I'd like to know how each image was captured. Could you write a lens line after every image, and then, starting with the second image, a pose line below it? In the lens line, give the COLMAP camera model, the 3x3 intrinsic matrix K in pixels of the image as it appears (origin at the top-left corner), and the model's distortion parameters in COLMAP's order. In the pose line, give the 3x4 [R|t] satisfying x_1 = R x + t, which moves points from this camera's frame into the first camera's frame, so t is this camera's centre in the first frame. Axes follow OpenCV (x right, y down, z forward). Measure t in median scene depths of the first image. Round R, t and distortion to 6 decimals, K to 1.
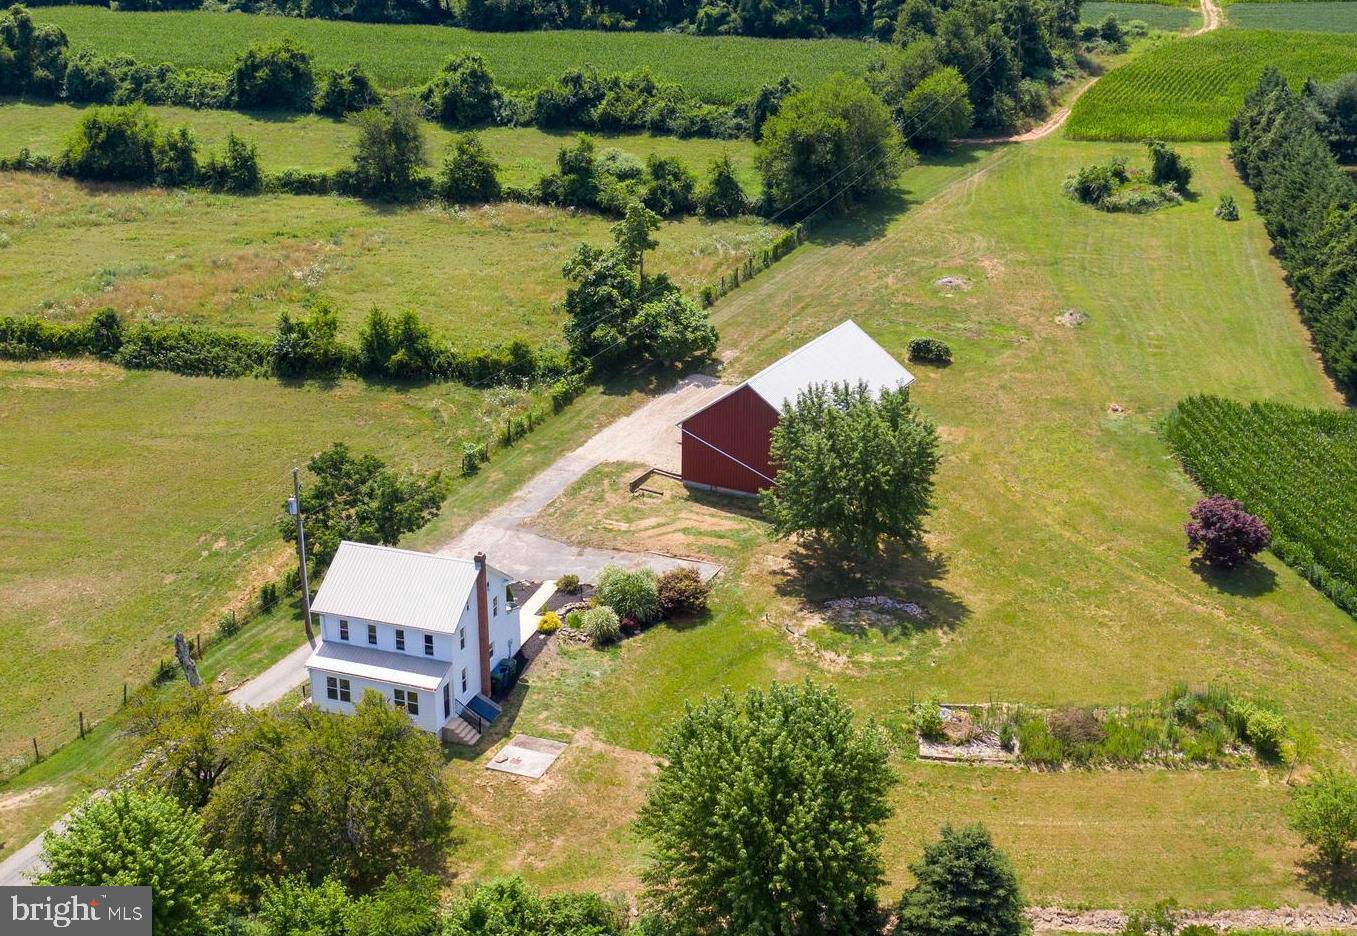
lens RADIAL K [[1634.5, 0, 641.1], [0, 1634.5, 416.4], [0, 0, 1]] dist [0.016965, -0.004589]
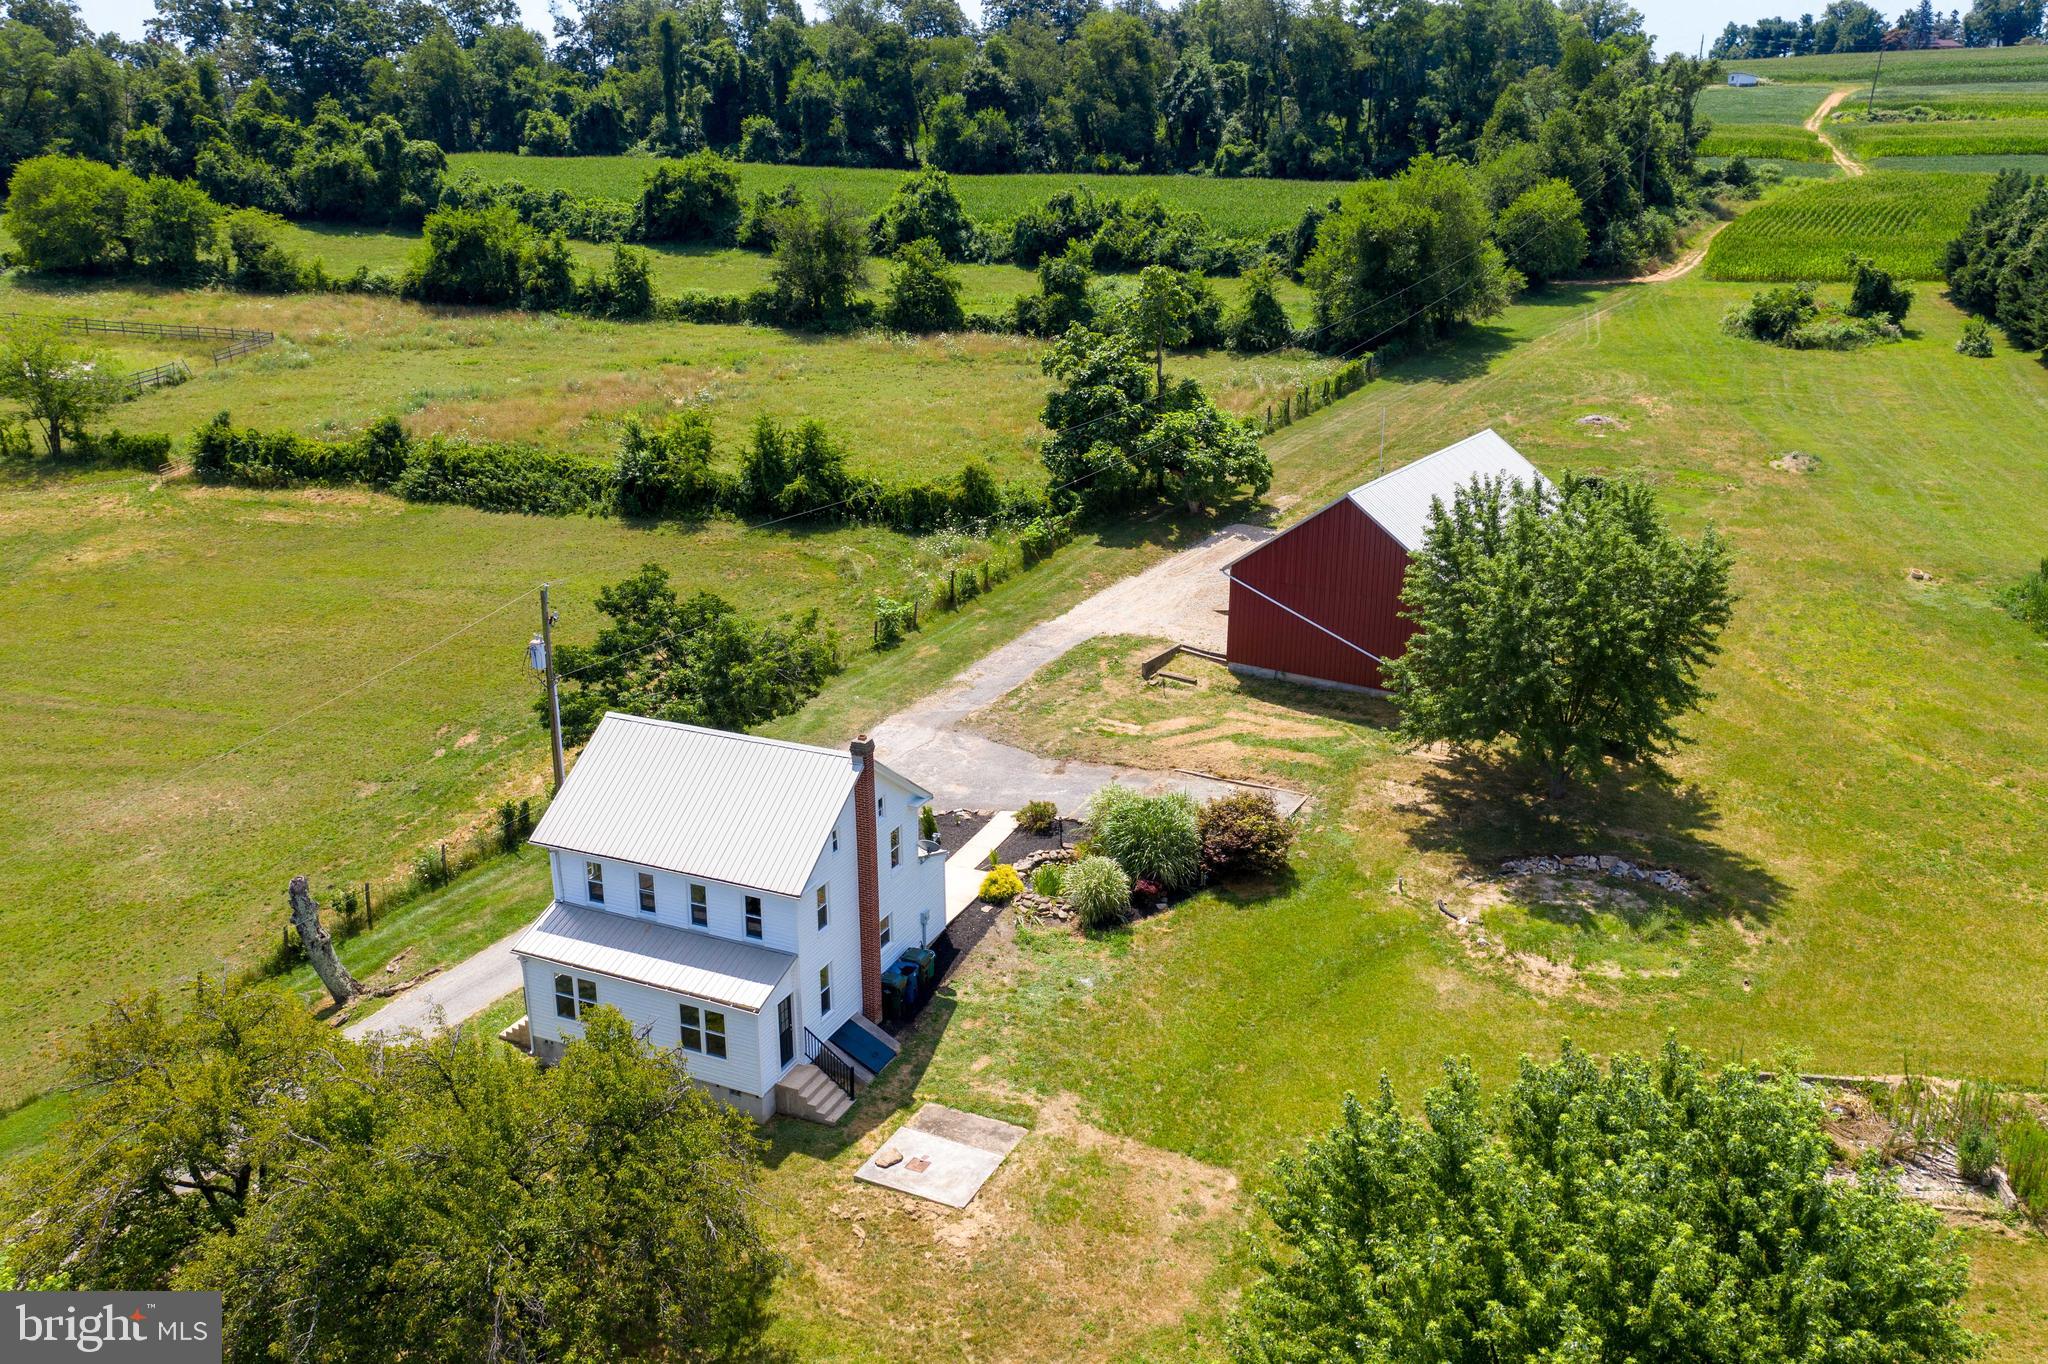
lens RADIAL K [[1634.1, 0, 1024.0], [0, 1634.1, 682.0], [0, 0, 1]] dist [0.005661, 0.008388]
pose [[0.998029, 0.025115, -0.057505, -0.013636], [-0.025501, 0.999657, -0.005984, 0.045178], [0.057335, 0.007439, 0.998327, 0.331770]]
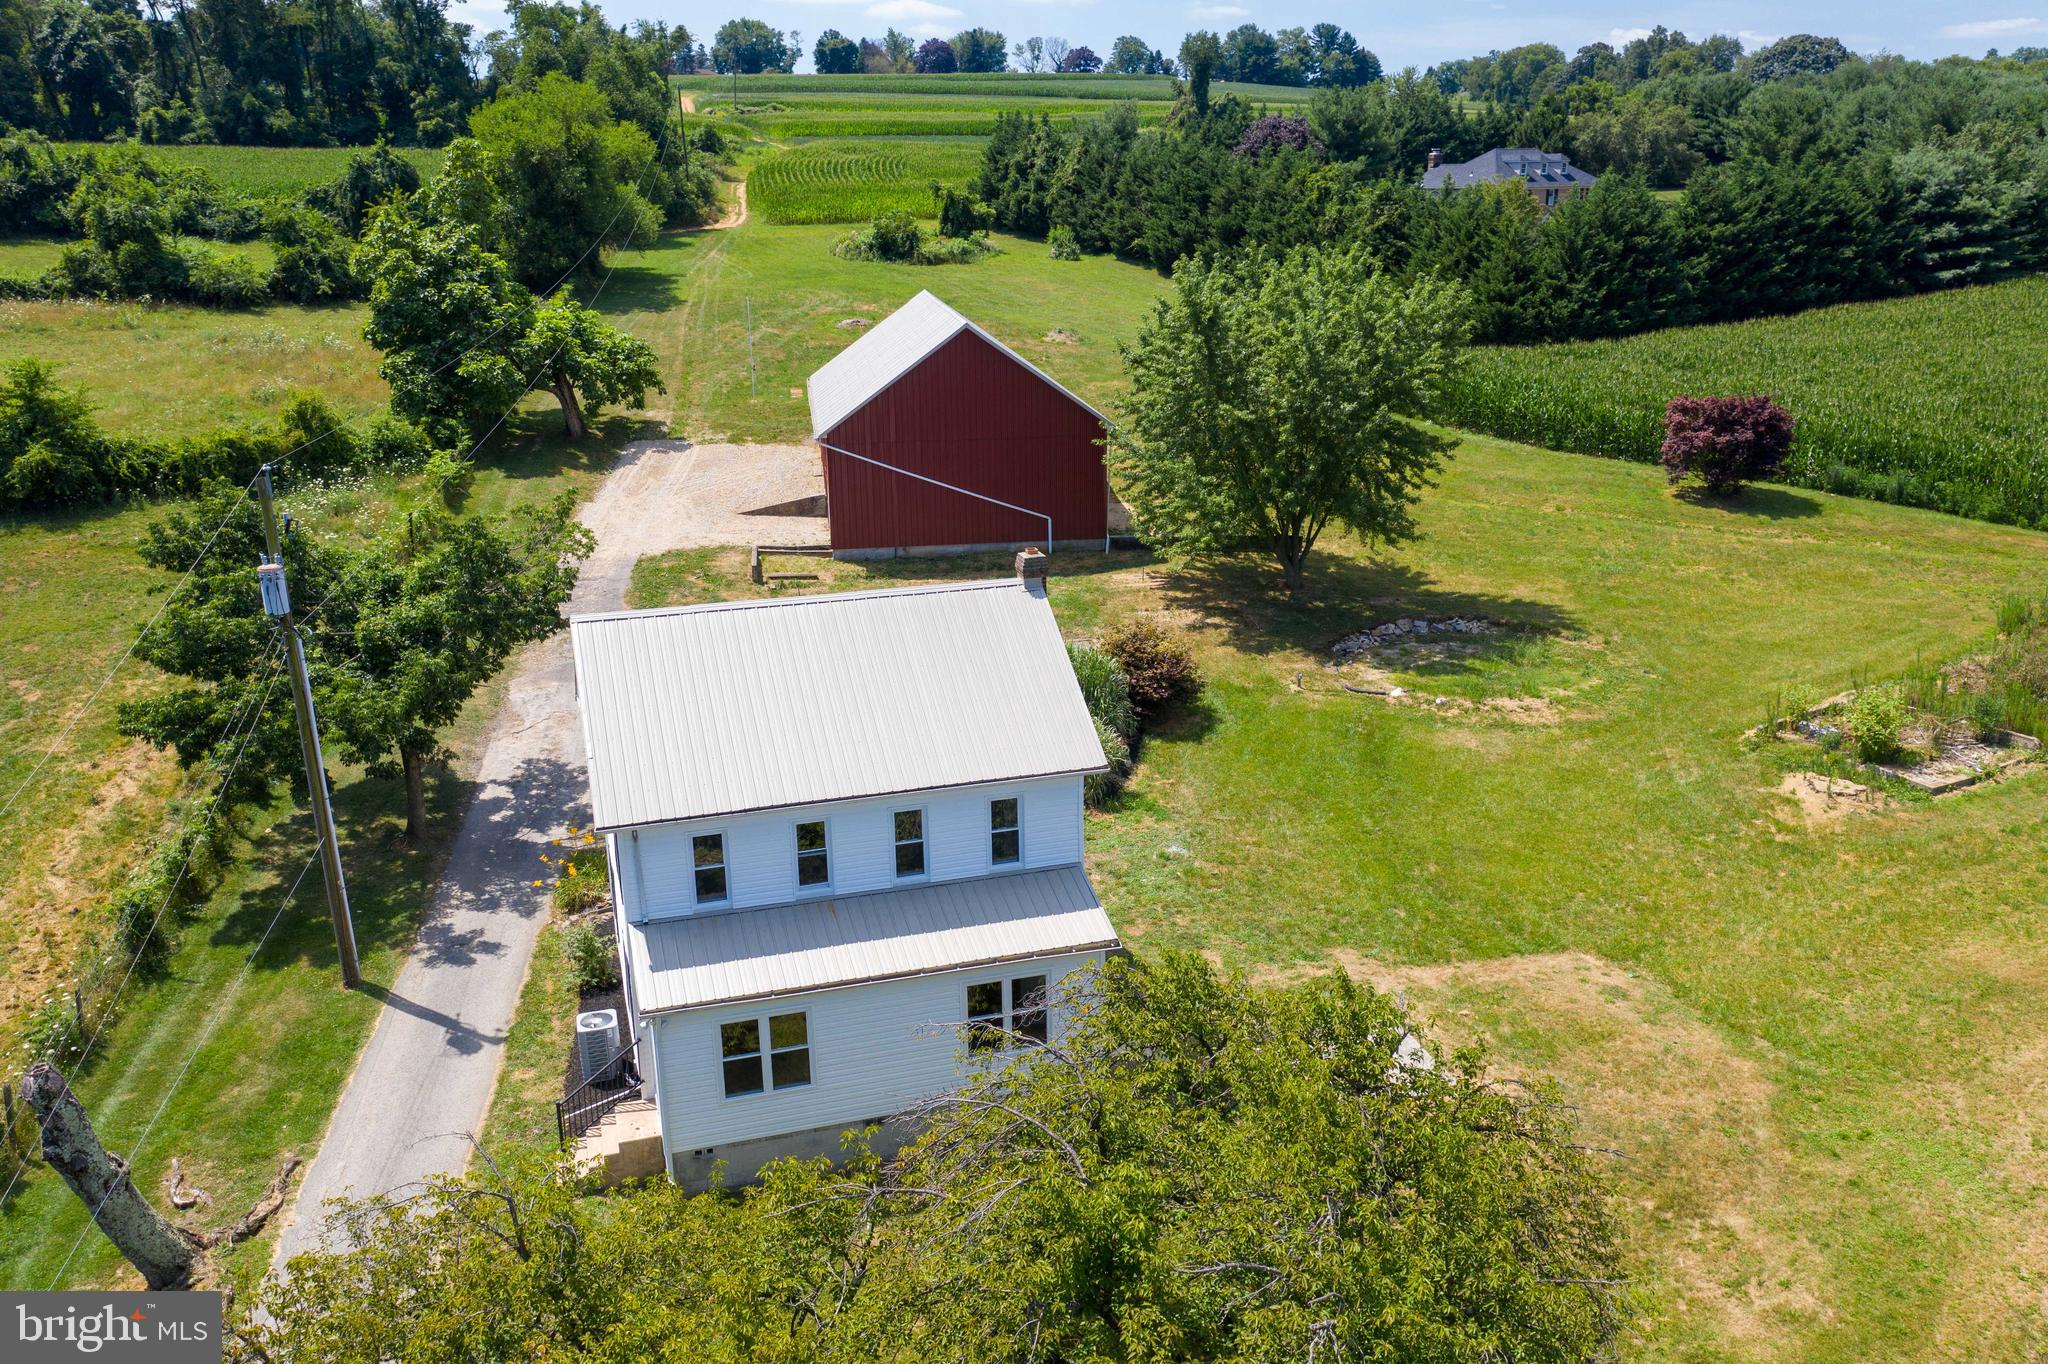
lens RADIAL K [[1634.1, 0, 1024.0], [0, 1634.1, 682.0], [0, 0, 1]] dist [0.005661, 0.008388]
pose [[0.793103, -0.184505, 0.580470, -0.204000], [0.205262, 0.978232, 0.030484, 0.066205], [-0.573459, 0.094972, 0.813711, 0.475161]]
